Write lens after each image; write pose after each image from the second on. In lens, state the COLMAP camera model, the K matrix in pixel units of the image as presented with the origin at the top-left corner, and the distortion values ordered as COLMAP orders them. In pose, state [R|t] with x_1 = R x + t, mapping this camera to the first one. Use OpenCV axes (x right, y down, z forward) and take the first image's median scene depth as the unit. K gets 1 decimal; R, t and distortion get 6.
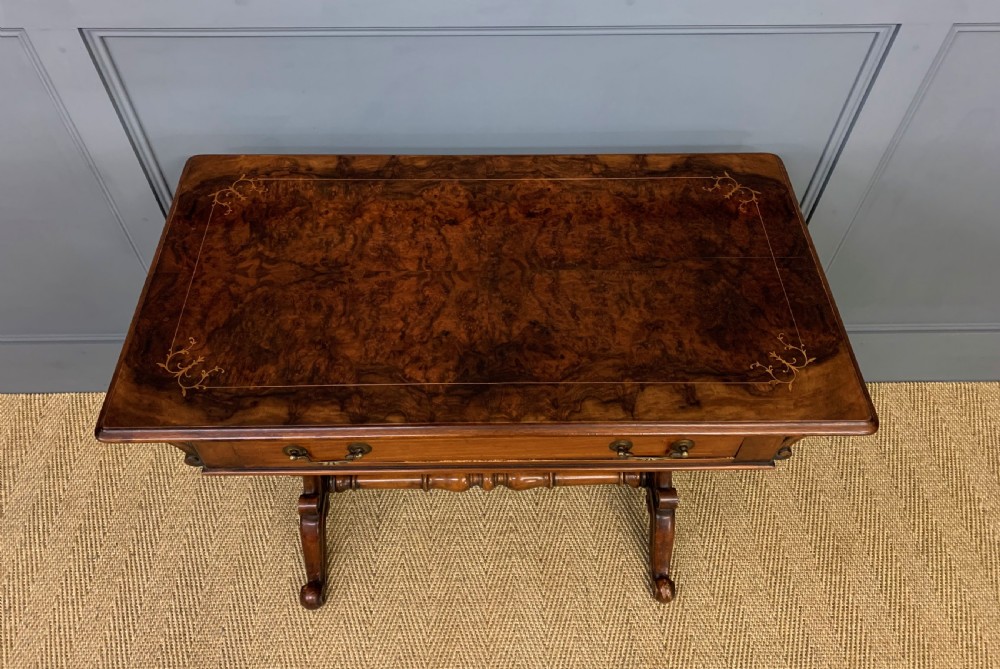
lens RADIAL K [[783.9, 0, 493.5], [0, 783.9, 289.0], [0, 0, 1]] dist [0.011283, 0.007227]
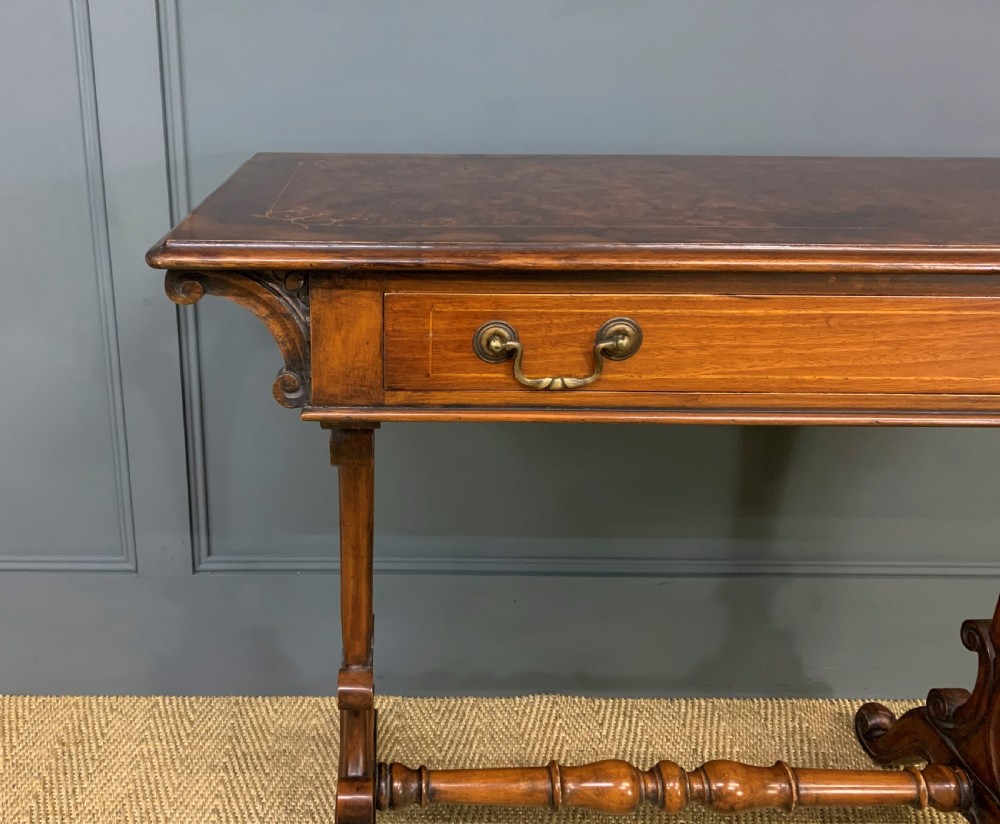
lens RADIAL K [[946.6, 0, 364.4], [0, 946.6, 353.8], [0, 0, 1]] dist [0.008176, 0.000000]
pose [[0.999605, 0.003472, -0.027889, -0.212097], [-0.017906, 0.843528, -0.536787, 0.363703], [0.021661, 0.537074, 0.843257, 0.305529]]
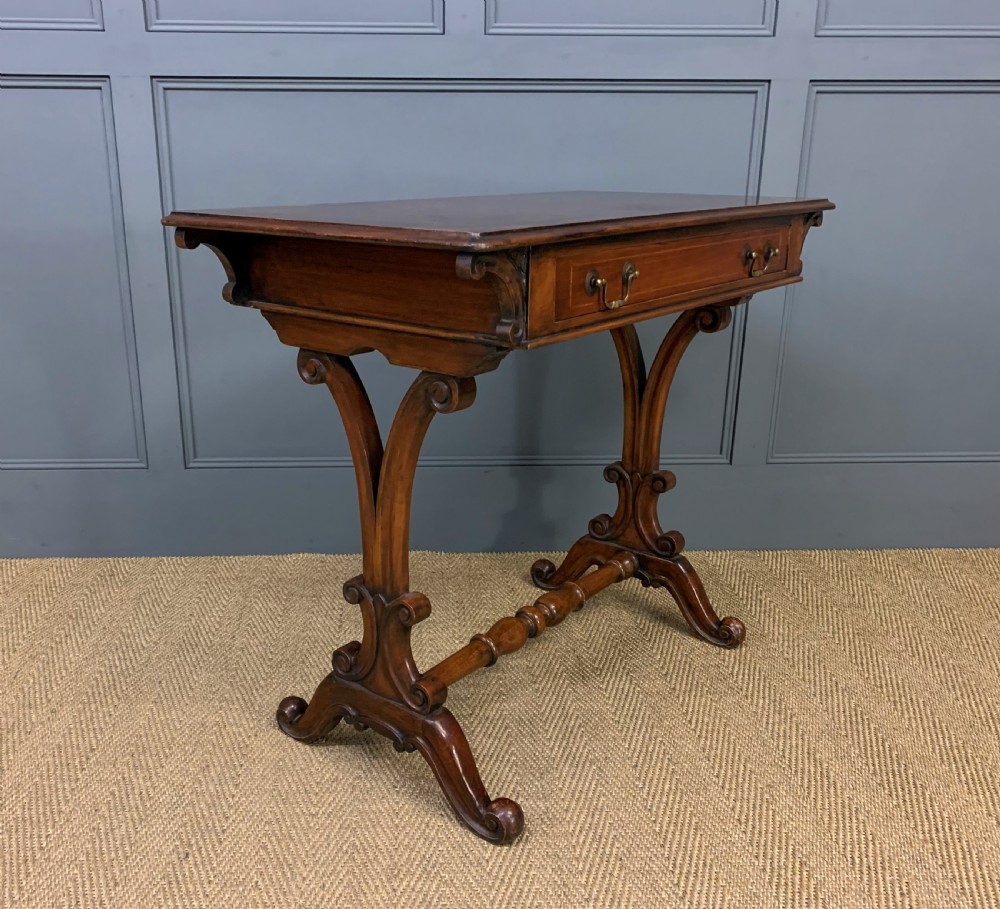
lens RADIAL K [[1019.8, 0, 449.0], [0, 1019.8, 475.8], [0, 0, 1]] dist [0.019779, 0.000000]
pose [[0.999844, -0.009443, 0.014924, -0.042375], [0.016028, 0.840006, -0.542341, 0.862332], [-0.007414, 0.542495, 0.840026, -0.066083]]
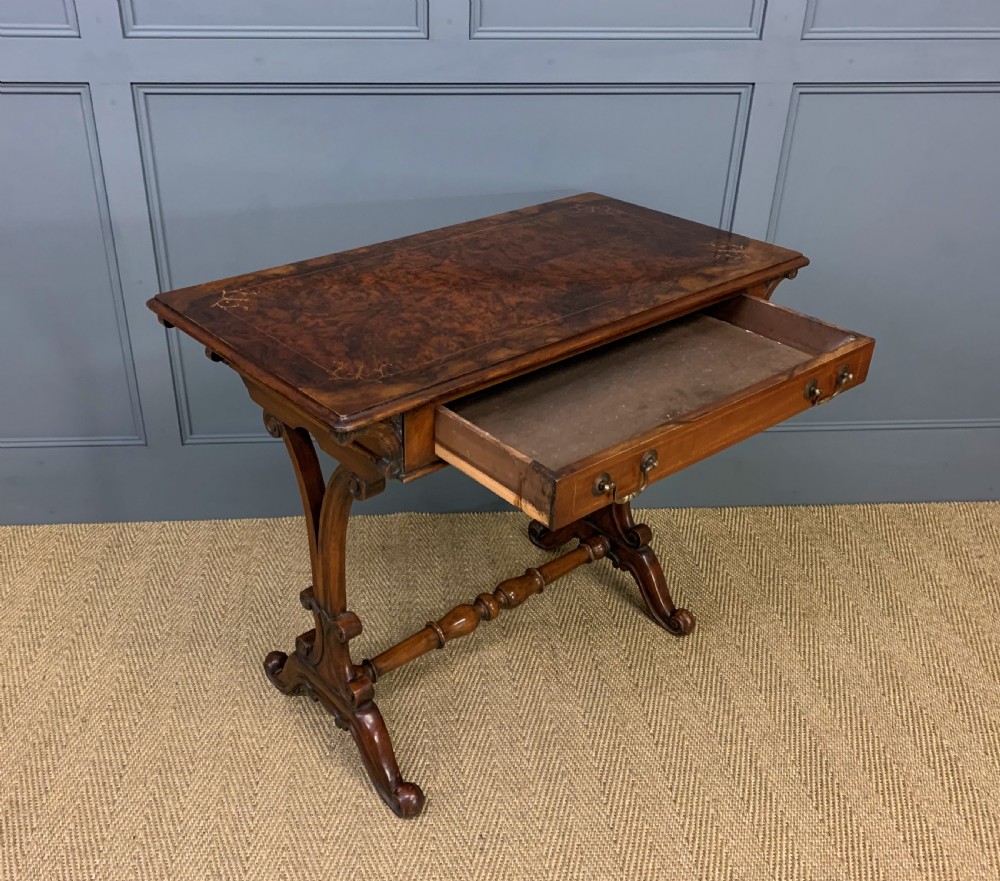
lens RADIAL K [[1014.6, 0, 449.1], [0, 1014.6, 438.9], [0, 0, 1]] dist [0.020580, 0.000000]
pose [[0.999088, -0.018057, 0.038692, -0.055803], [0.031050, 0.929276, -0.368080, 0.627290], [-0.029309, 0.368946, 0.928989, -0.271417]]
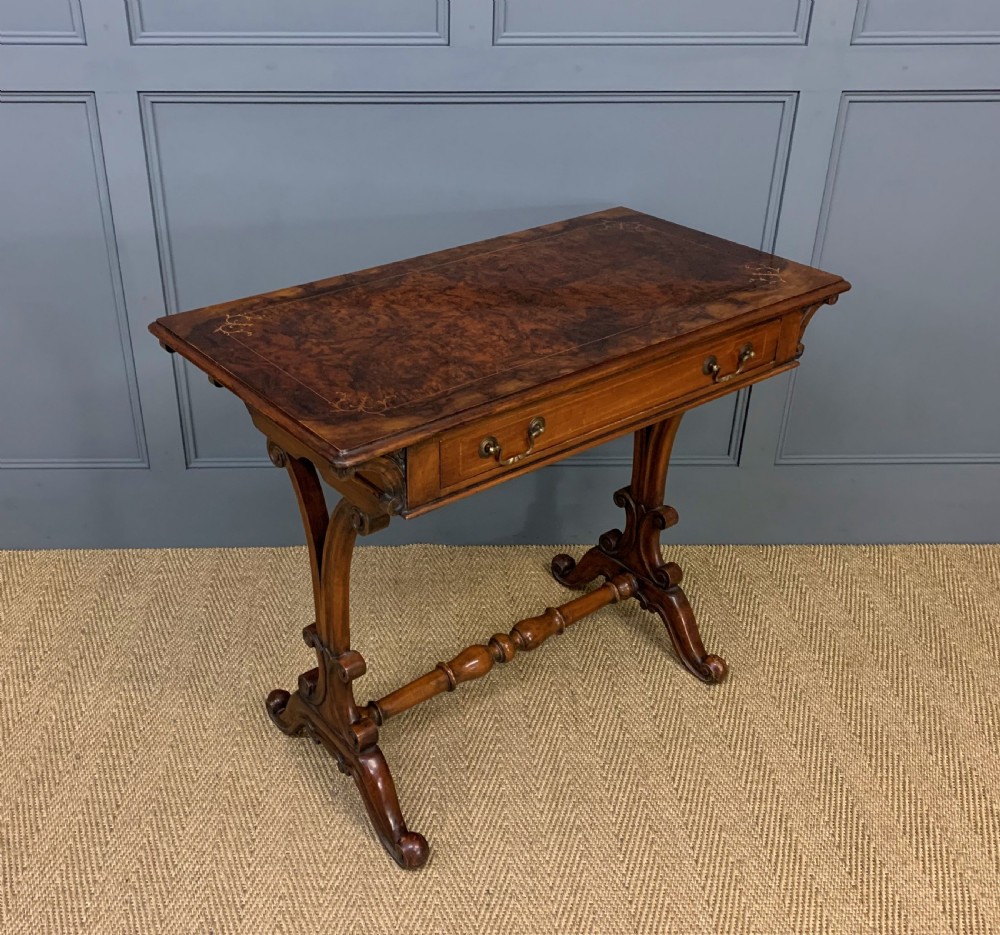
lens RADIAL K [[1121.3, 0, 437.5], [0, 1121.3, 451.9], [0, 0, 1]] dist [0.022183, 0.000000]
pose [[0.999982, -0.002485, -0.005457, -0.031719], [0.000277, 0.928288, -0.371862, 0.633024], [0.005990, 0.371854, 0.928272, -0.326084]]
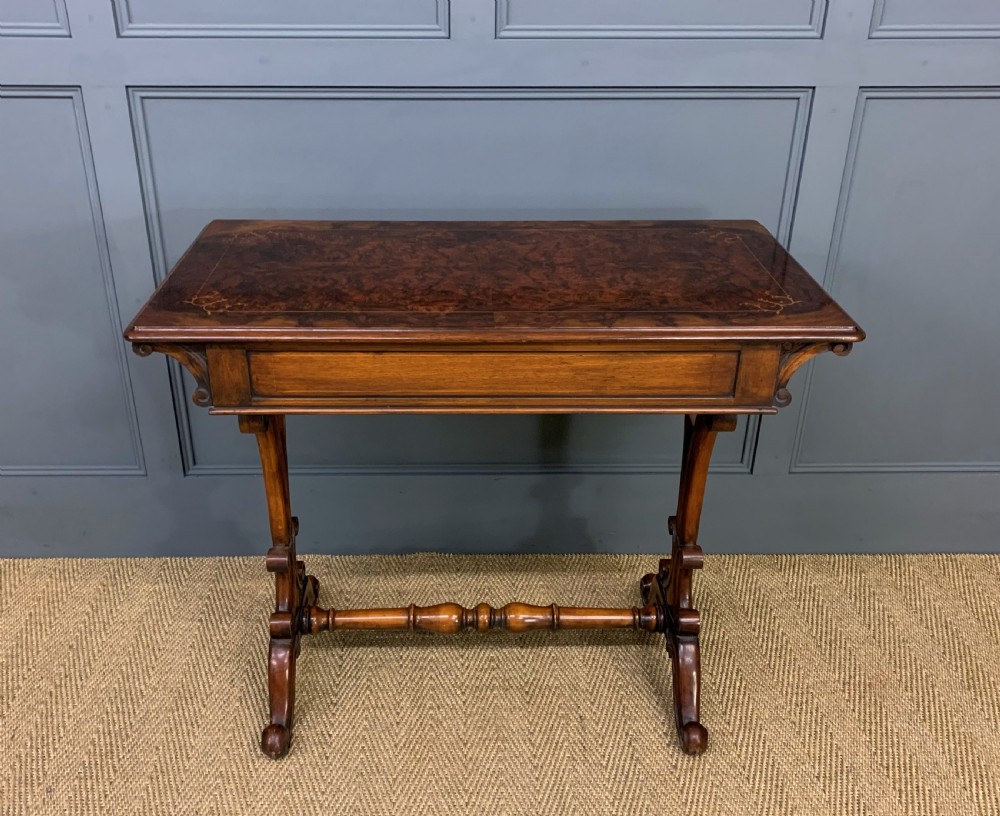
lens RADIAL K [[1007.2, 0, 465.0], [0, 1007.2, 413.1], [0, 0, 1]] dist [0.011087, 0.000000]
pose [[0.999965, -0.001158, -0.008313, 0.001287], [-0.002274, 0.916032, -0.401099, 0.542848], [0.008080, 0.401104, 0.915997, -0.152124]]
